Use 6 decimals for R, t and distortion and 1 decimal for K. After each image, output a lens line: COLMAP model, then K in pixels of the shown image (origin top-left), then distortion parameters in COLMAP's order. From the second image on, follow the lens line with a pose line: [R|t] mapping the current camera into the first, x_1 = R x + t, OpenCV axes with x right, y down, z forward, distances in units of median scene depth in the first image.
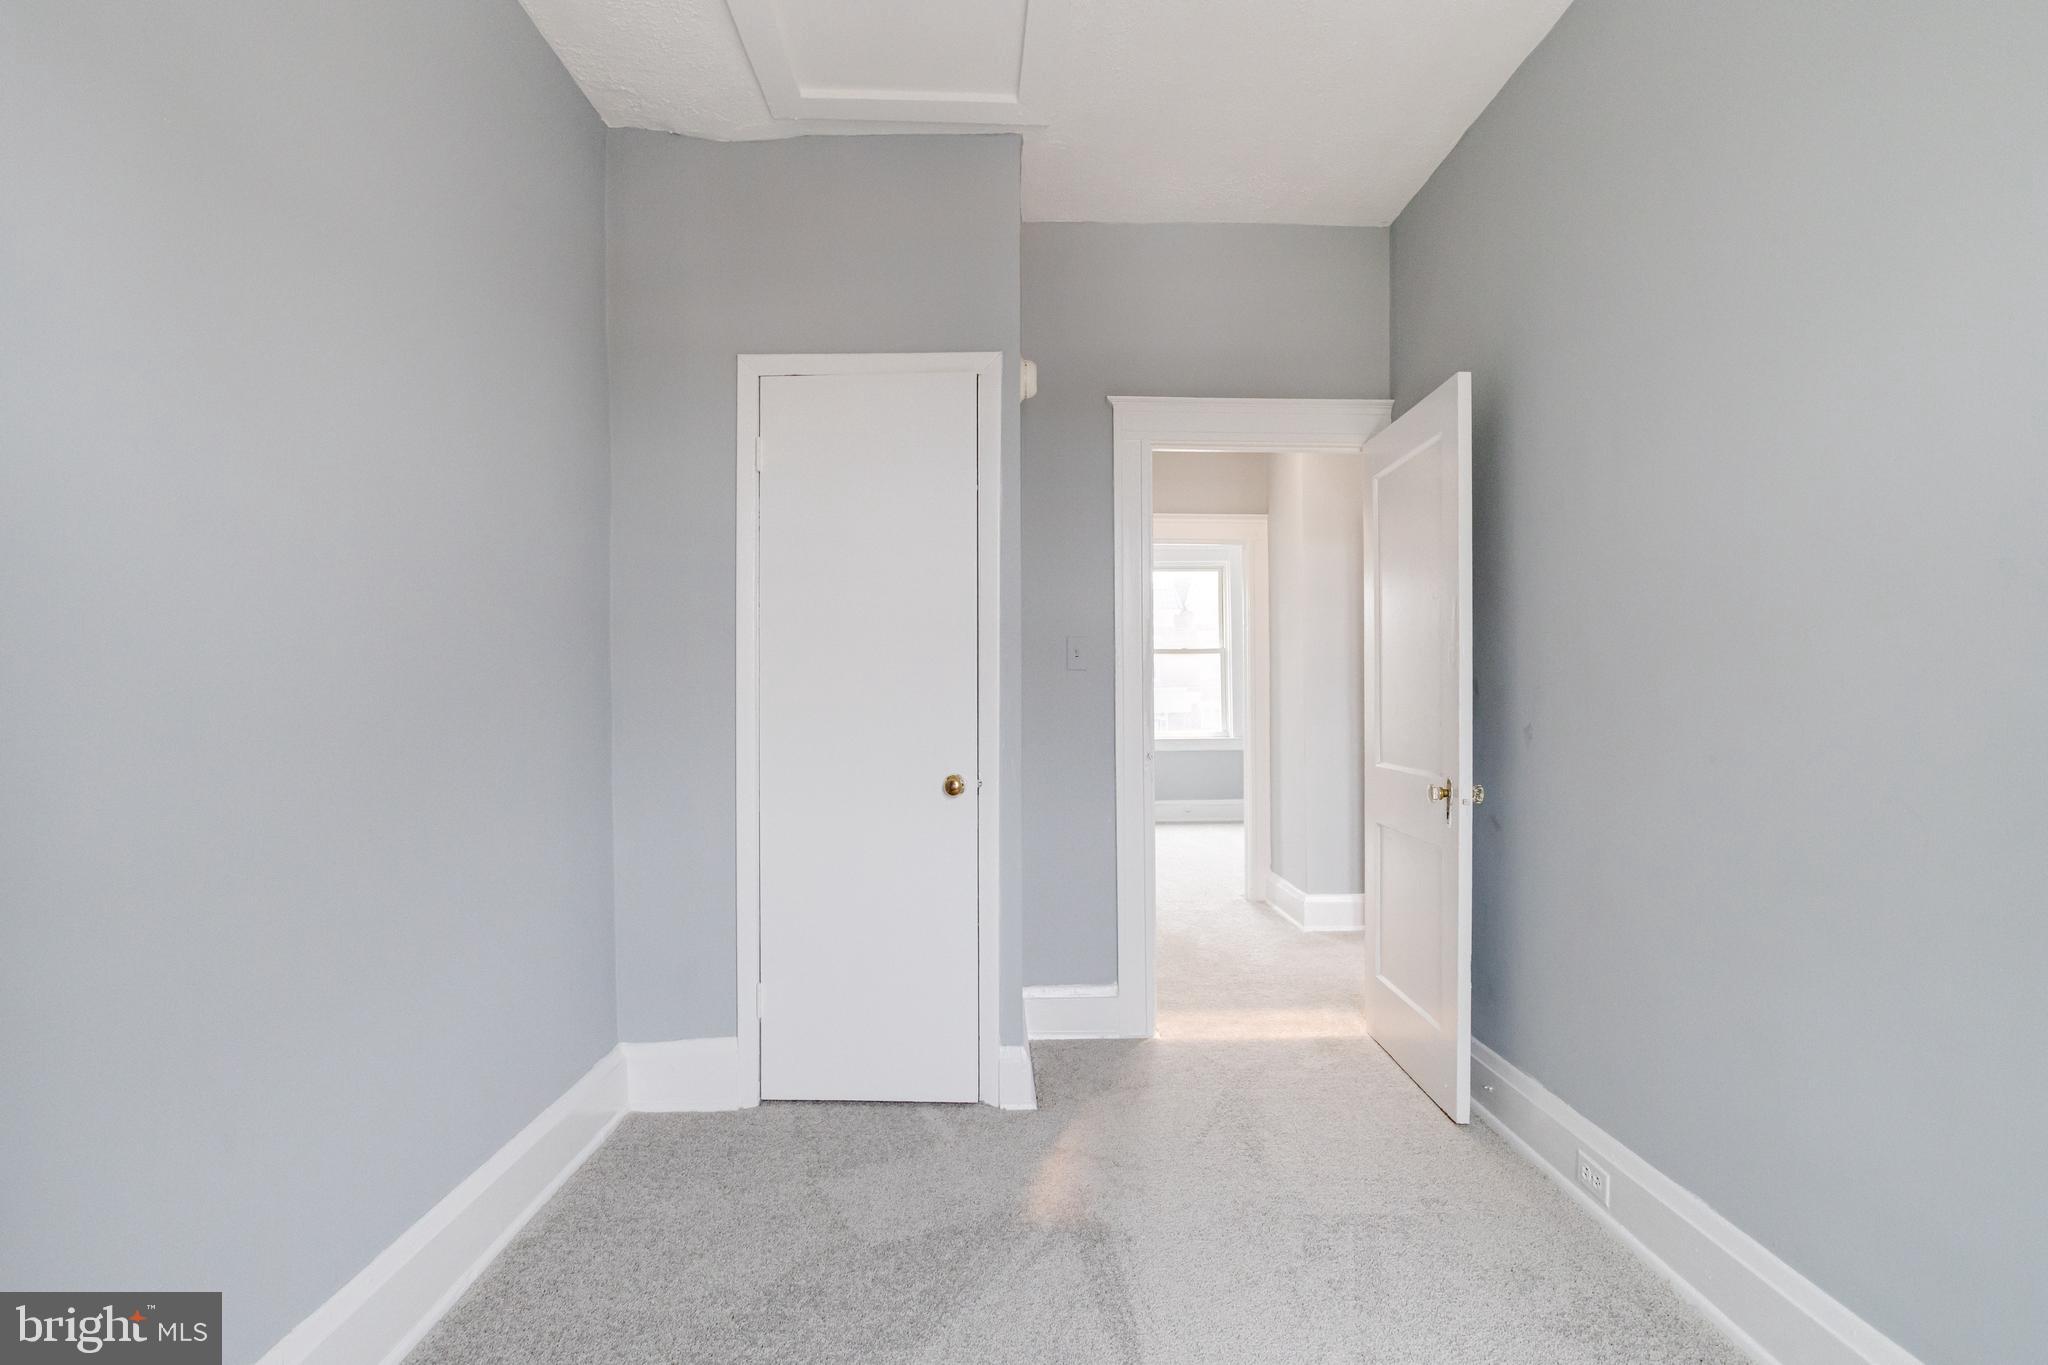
lens RADIAL K [[1005.1, 0, 1025.8], [0, 1005.1, 666.5], [0, 0, 1]] dist [-0.046859, 0.027284]
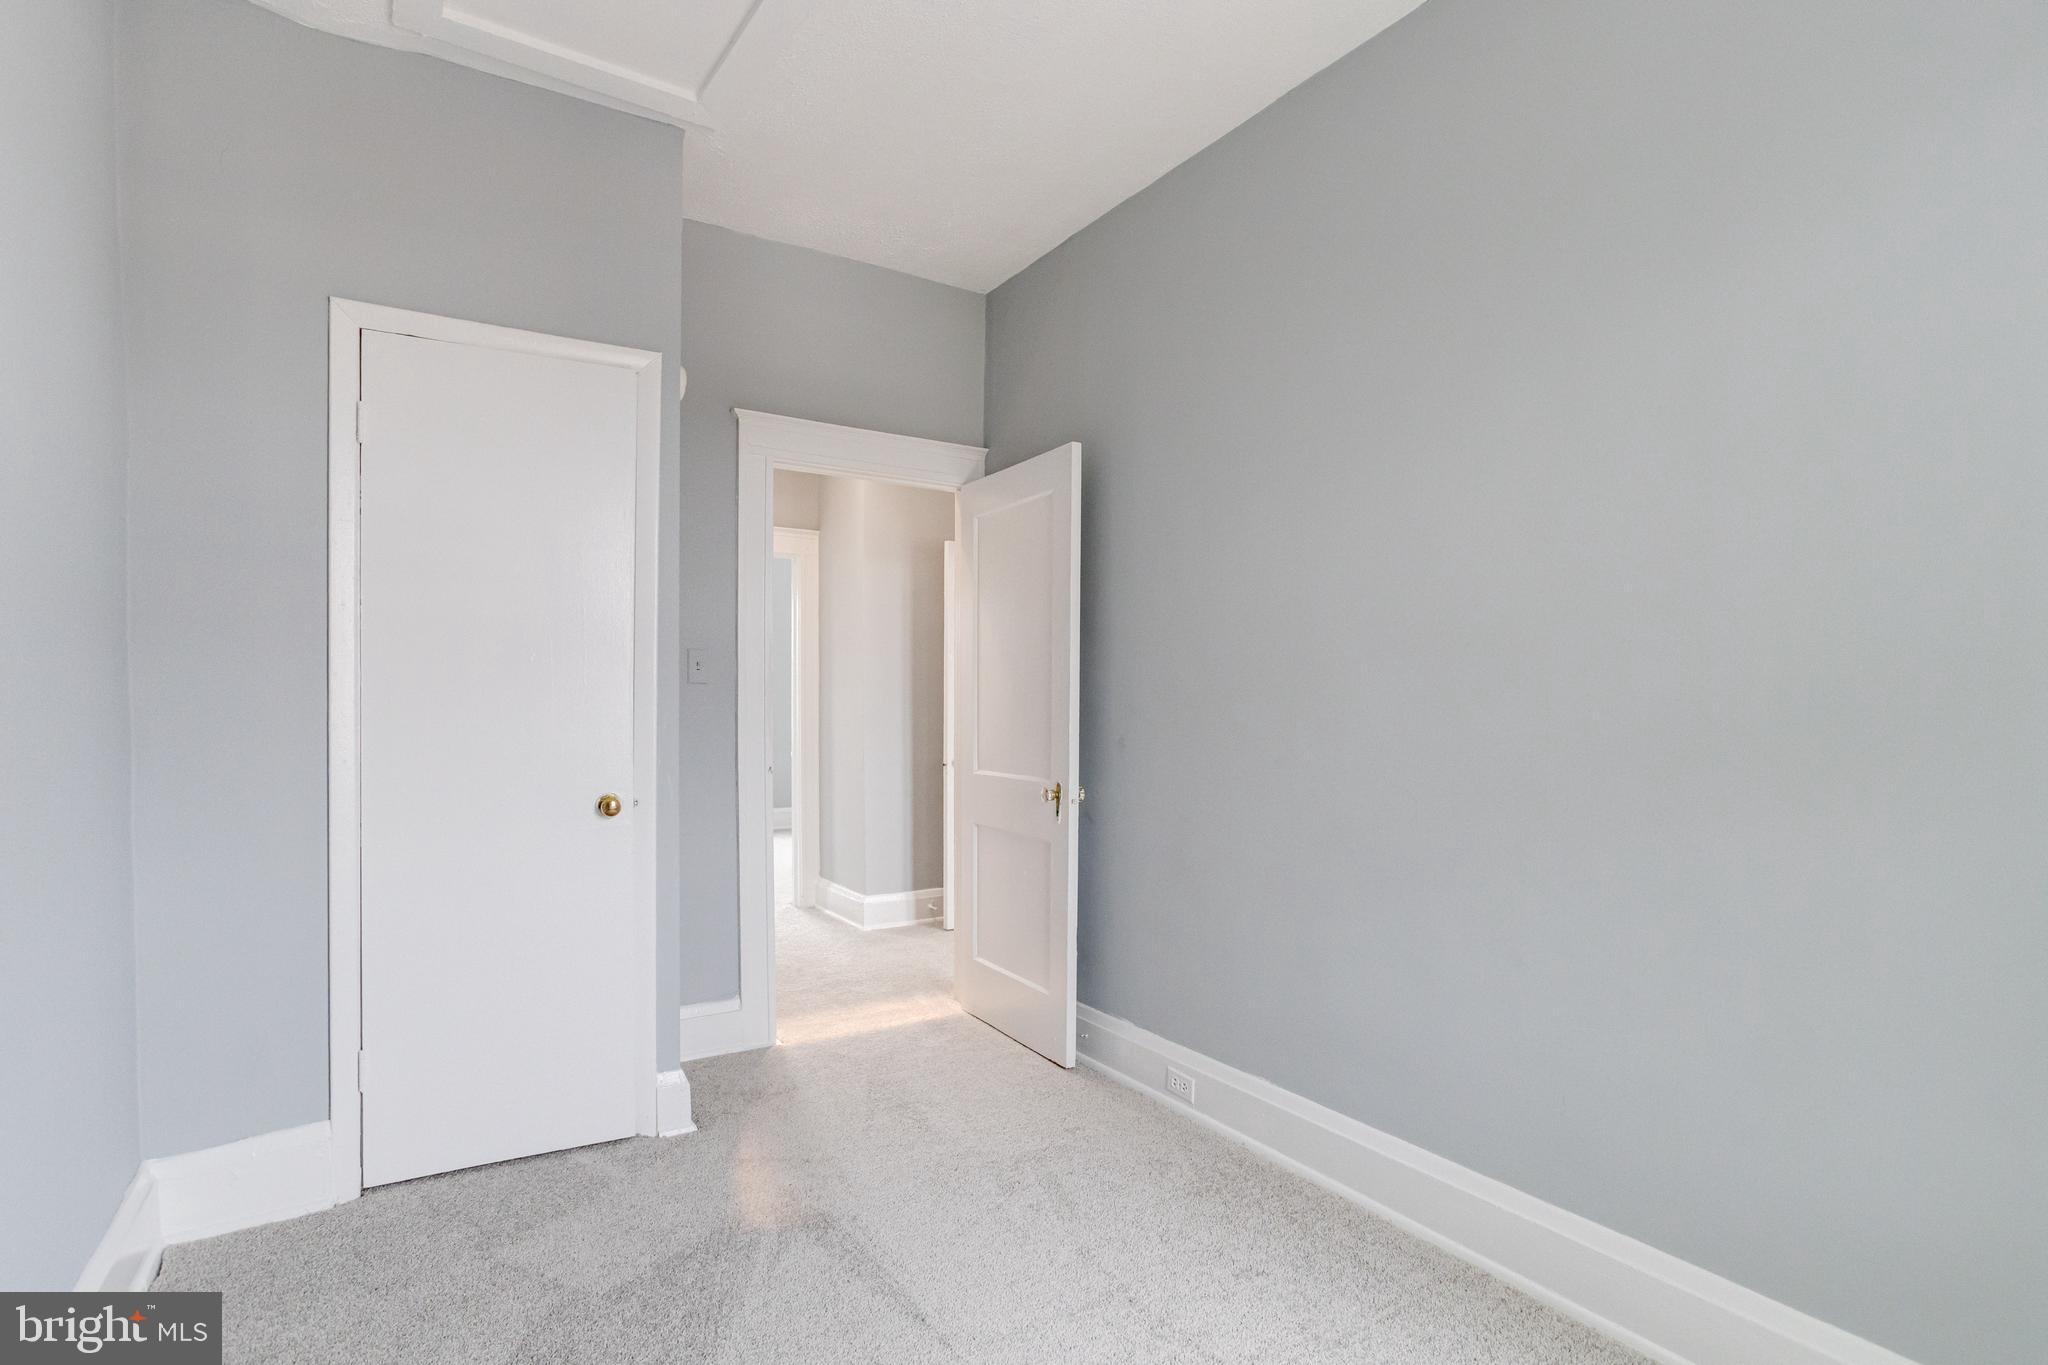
lens RADIAL K [[1039.2, 0, 1026.4], [0, 1039.2, 676.9], [0, 0, 1]] dist [-0.047867, 0.030499]
pose [[0.846031, 0.019649, 0.532772, -0.257256], [-0.022339, 0.999749, -0.001397, -0.010031], [-0.532666, -0.010720, 0.846258, -0.027646]]
